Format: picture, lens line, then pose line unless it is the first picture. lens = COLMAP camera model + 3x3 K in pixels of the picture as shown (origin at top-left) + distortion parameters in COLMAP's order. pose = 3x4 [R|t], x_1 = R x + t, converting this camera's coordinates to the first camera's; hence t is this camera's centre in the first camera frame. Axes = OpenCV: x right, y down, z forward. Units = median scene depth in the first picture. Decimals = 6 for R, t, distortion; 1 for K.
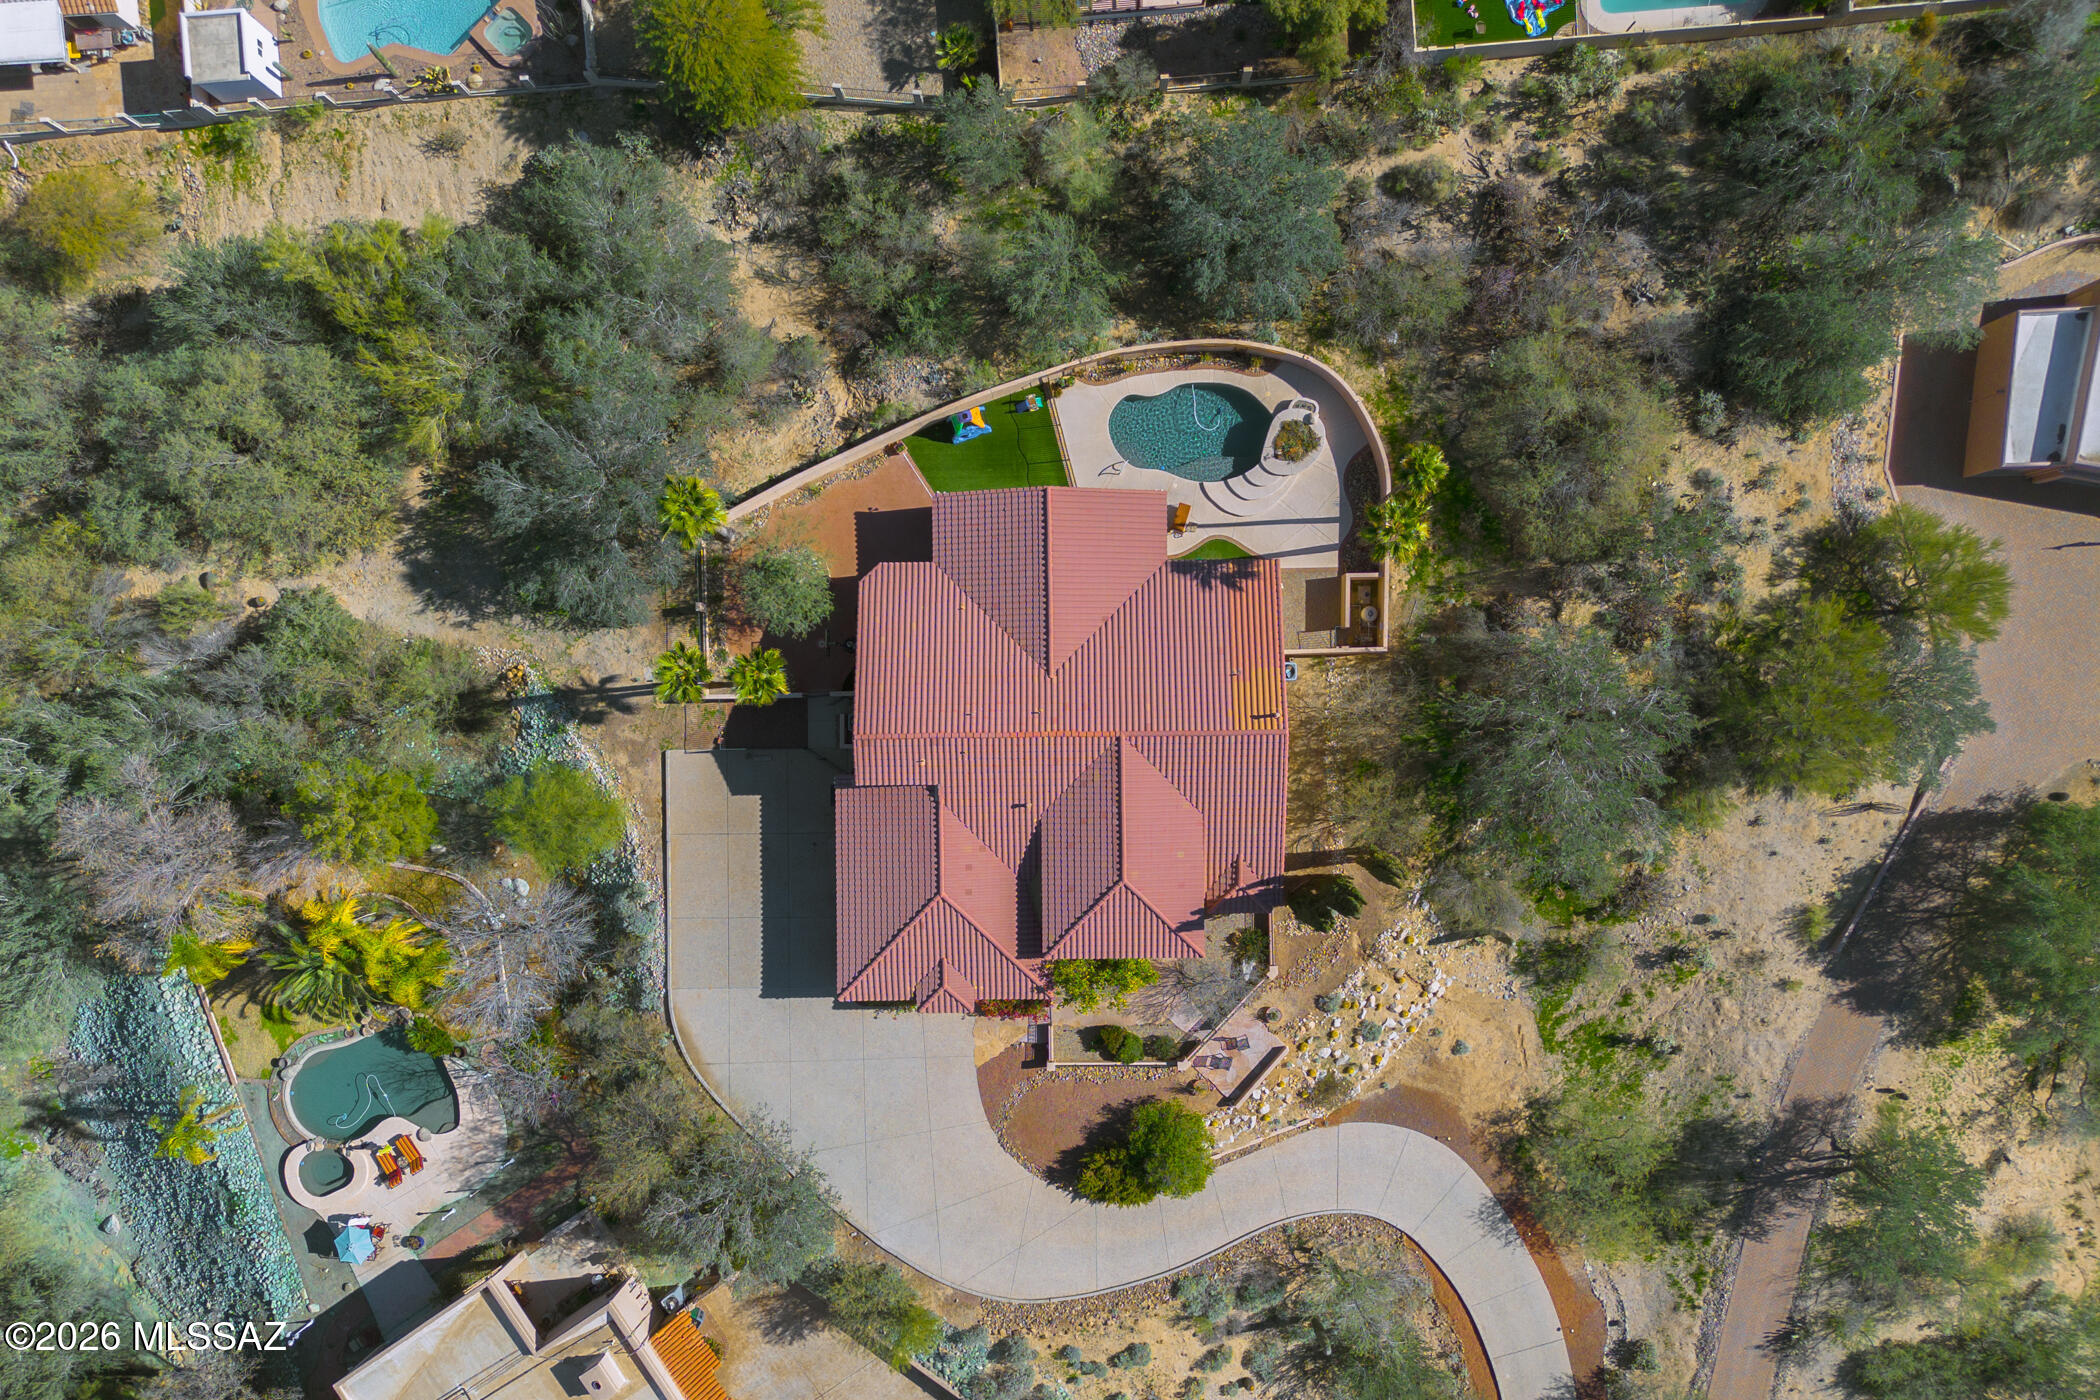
lens RADIAL K [[1408.2, 0, 1025.5], [0, 1408.2, 699.3], [0, 0, 1]] dist [0.046605, -0.031183]
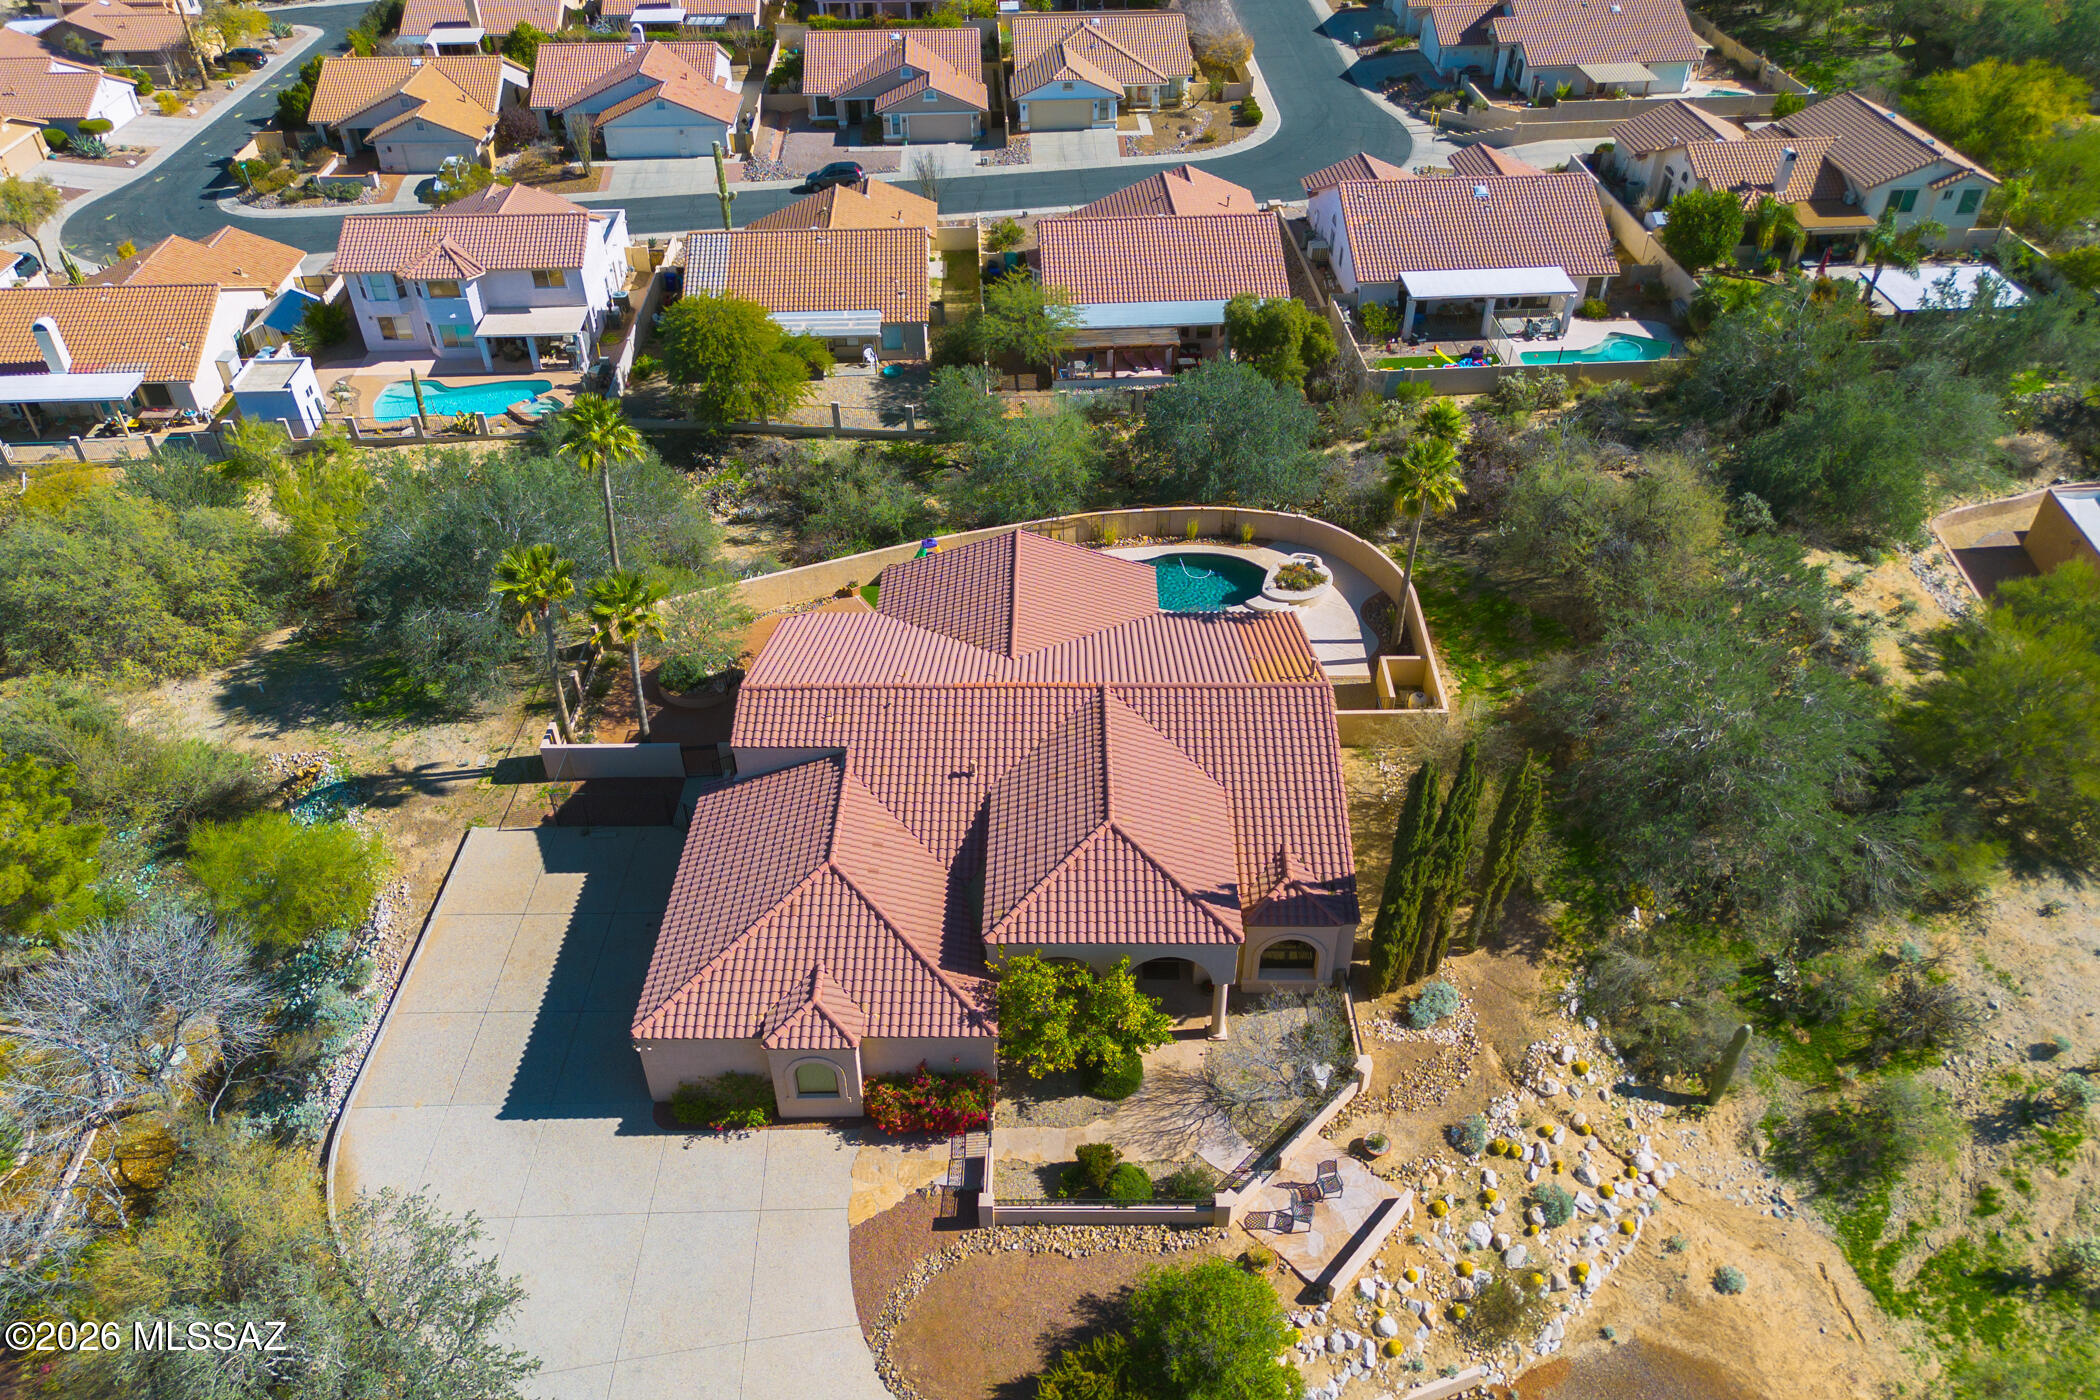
lens RADIAL K [[1408.2, 0, 1025.5], [0, 1408.2, 699.3], [0, 0, 1]] dist [0.046605, -0.031183]
pose [[0.999336, 0.034966, -0.010281, 0.031660], [-0.030813, 0.659922, -0.750702, 0.534697], [-0.019465, 0.750520, 0.660561, 0.478102]]
